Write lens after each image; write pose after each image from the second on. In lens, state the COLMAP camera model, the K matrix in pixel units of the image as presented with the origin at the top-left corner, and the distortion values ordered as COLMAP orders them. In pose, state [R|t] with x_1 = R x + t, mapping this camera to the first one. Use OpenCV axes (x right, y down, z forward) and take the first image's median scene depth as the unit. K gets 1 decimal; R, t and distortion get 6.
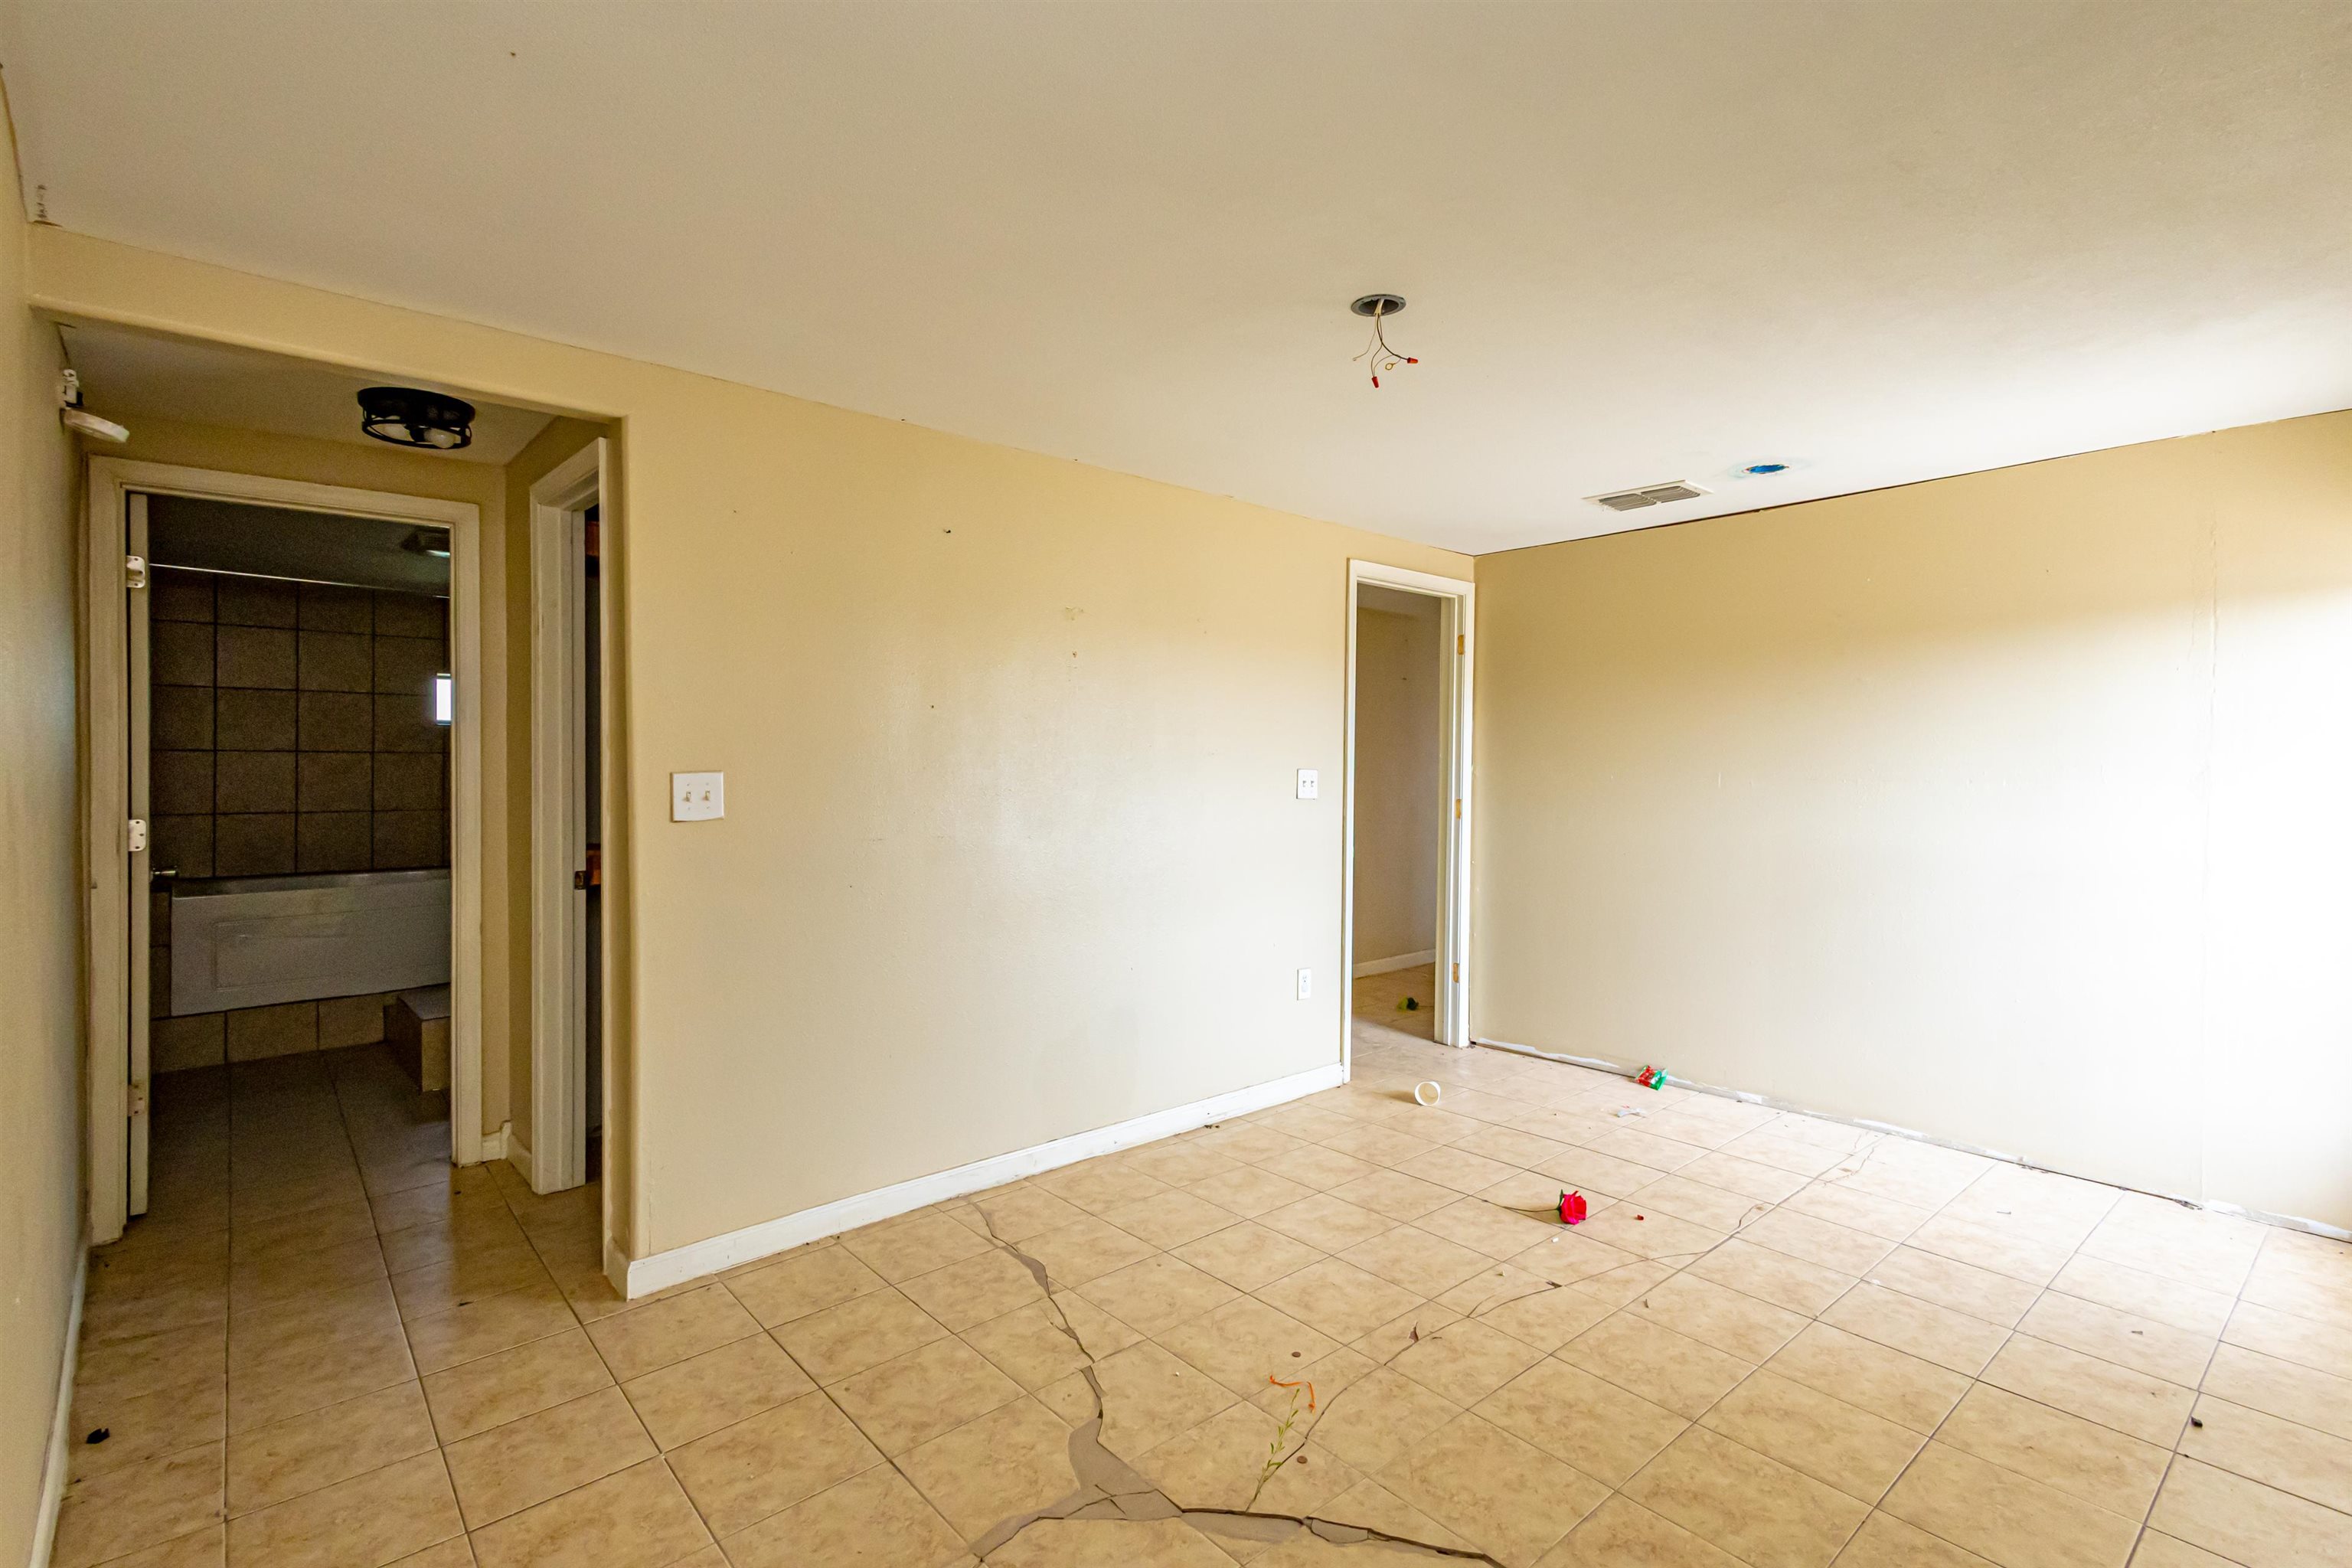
lens RADIAL K [[1098.0, 0, 1170.2], [0, 1098.0, 777.3], [0, 0, 1]] dist [0.006924, -0.000490]
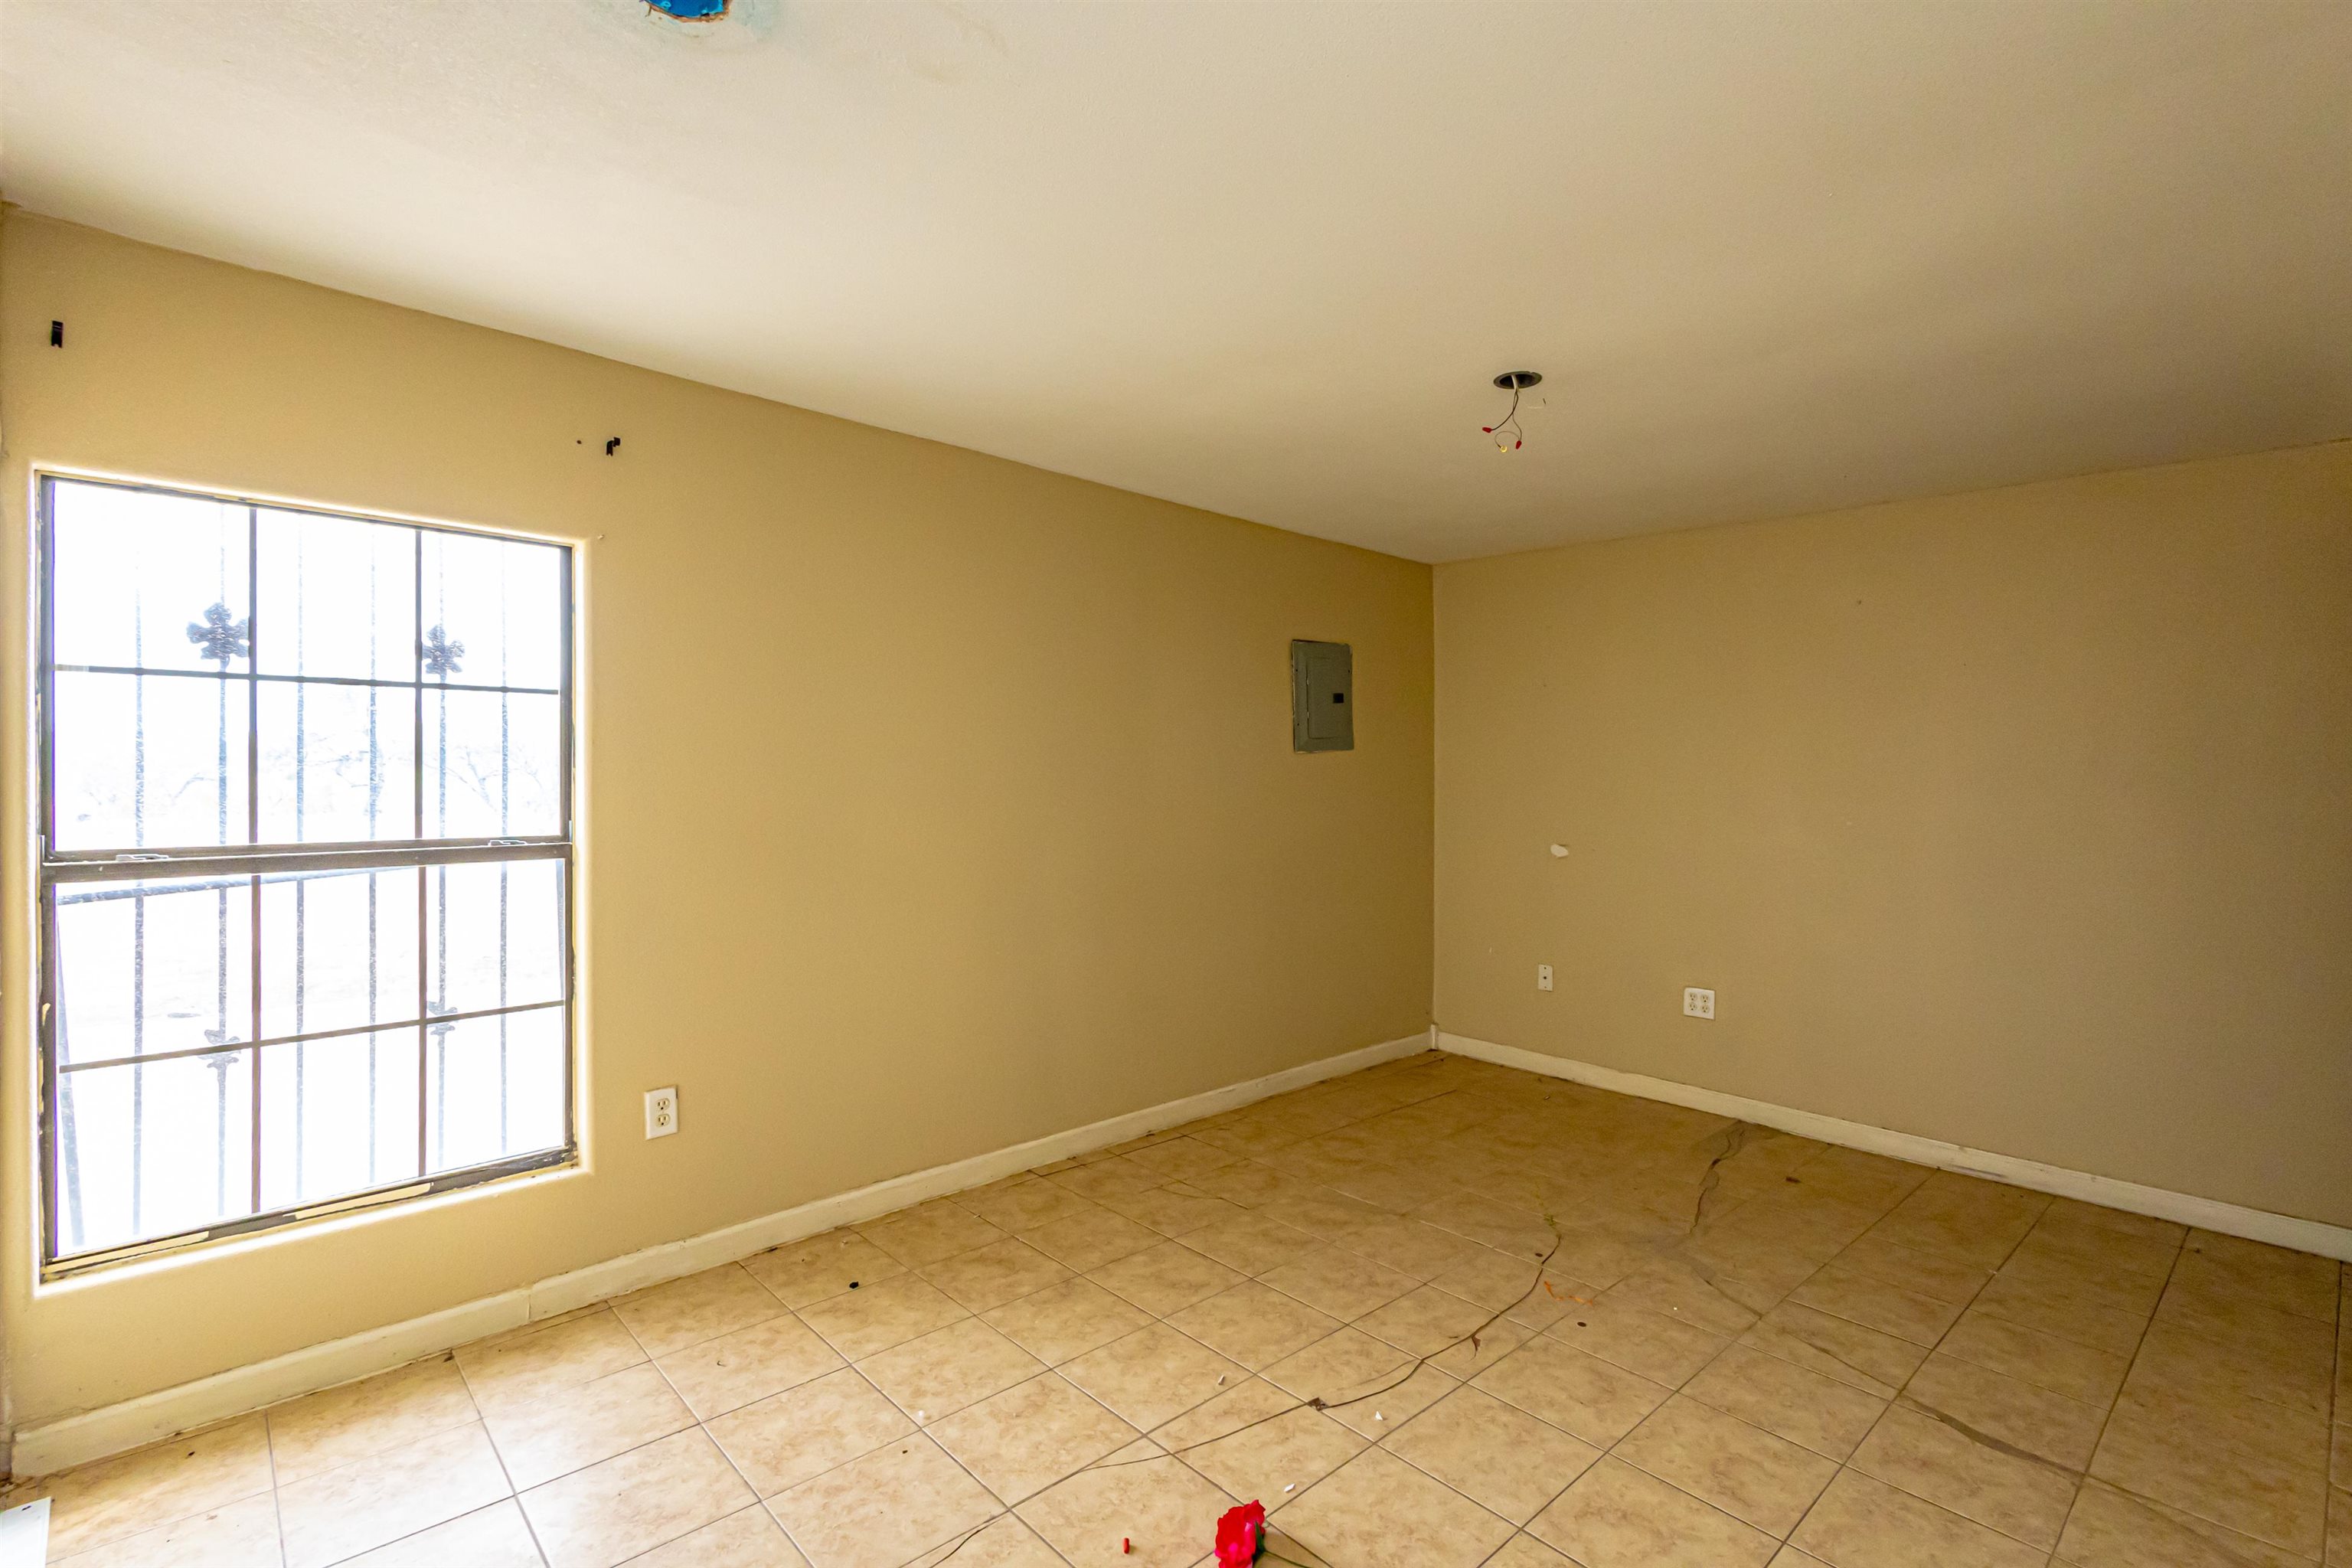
lens RADIAL K [[1080.5, 0, 1187.7], [0, 1080.5, 784.6], [0, 0, 1]] dist [0.012448, -0.001199]
pose [[-0.999169, -0.015378, -0.037736, 0.481871], [-0.016404, 0.999500, 0.027036, -0.022099], [0.037302, 0.027632, -0.998922, 1.786587]]
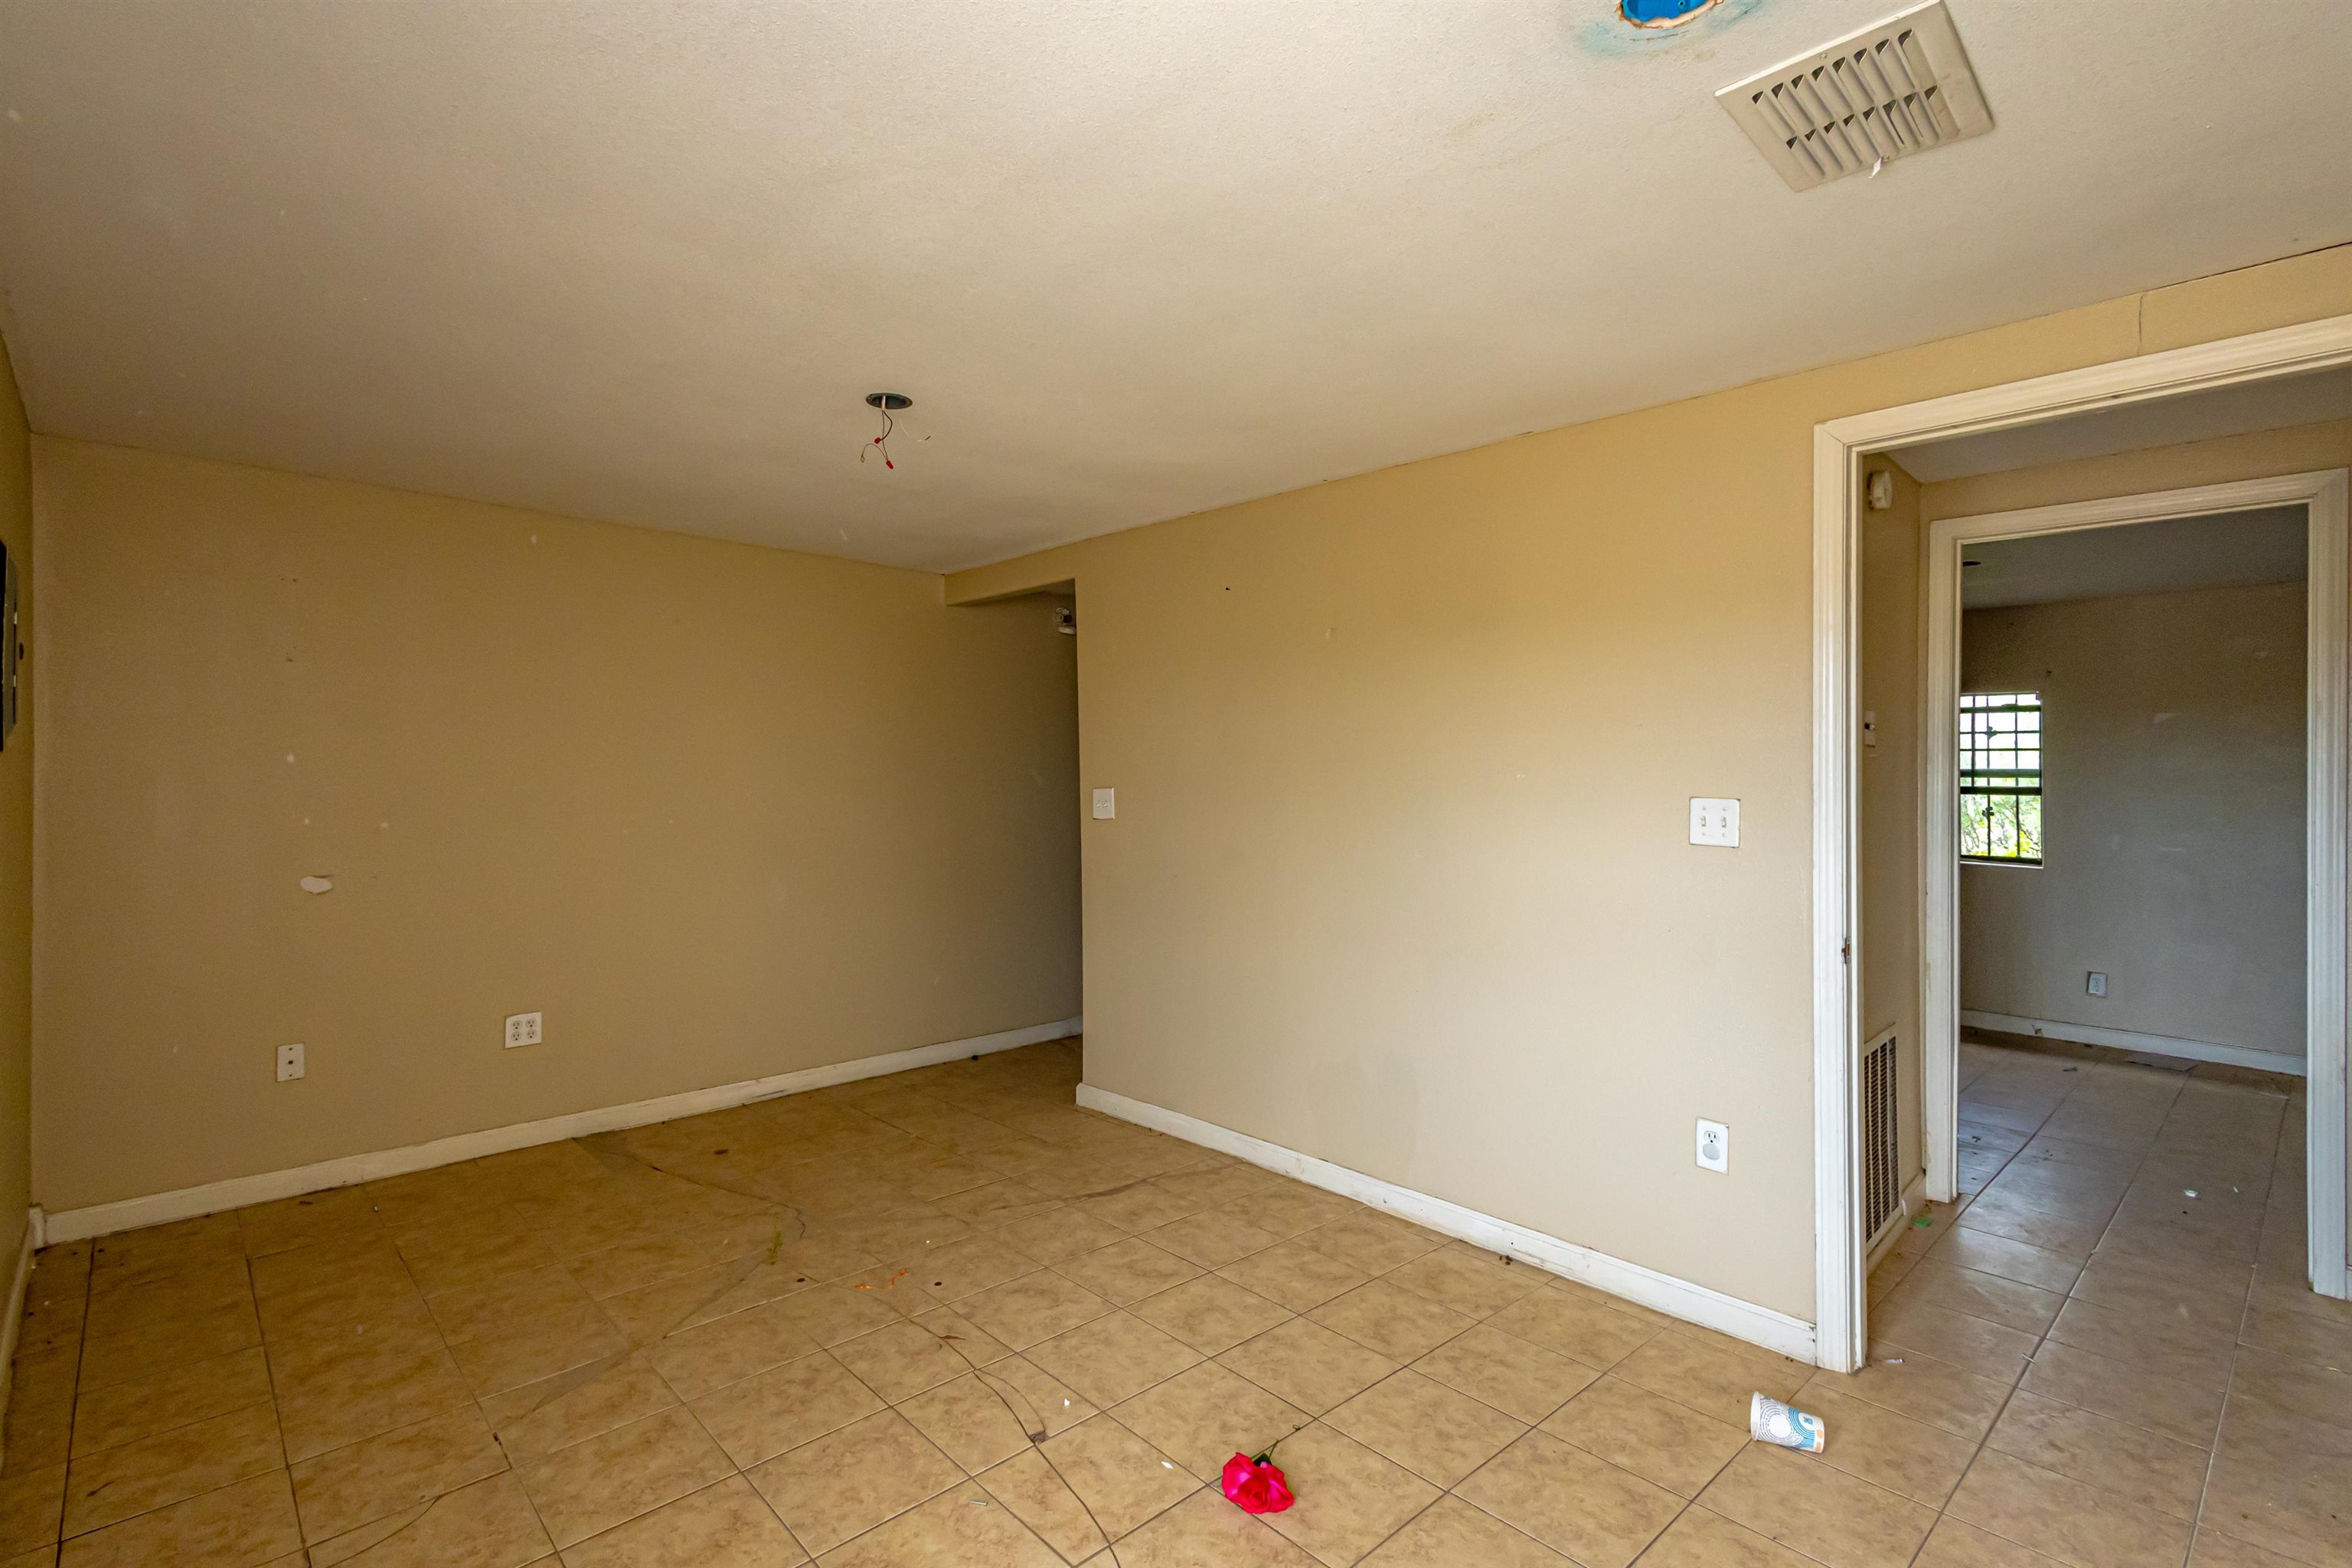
lens RADIAL K [[1098.0, 0, 1170.2], [0, 1098.0, 777.3], [0, 0, 1]] dist [0.006924, -0.000490]
pose [[0.031304, 0.000709, -0.999510, 1.150763], [-0.016311, 0.999867, 0.000198, -0.023040], [0.999377, 0.016297, 0.031312, 1.059094]]
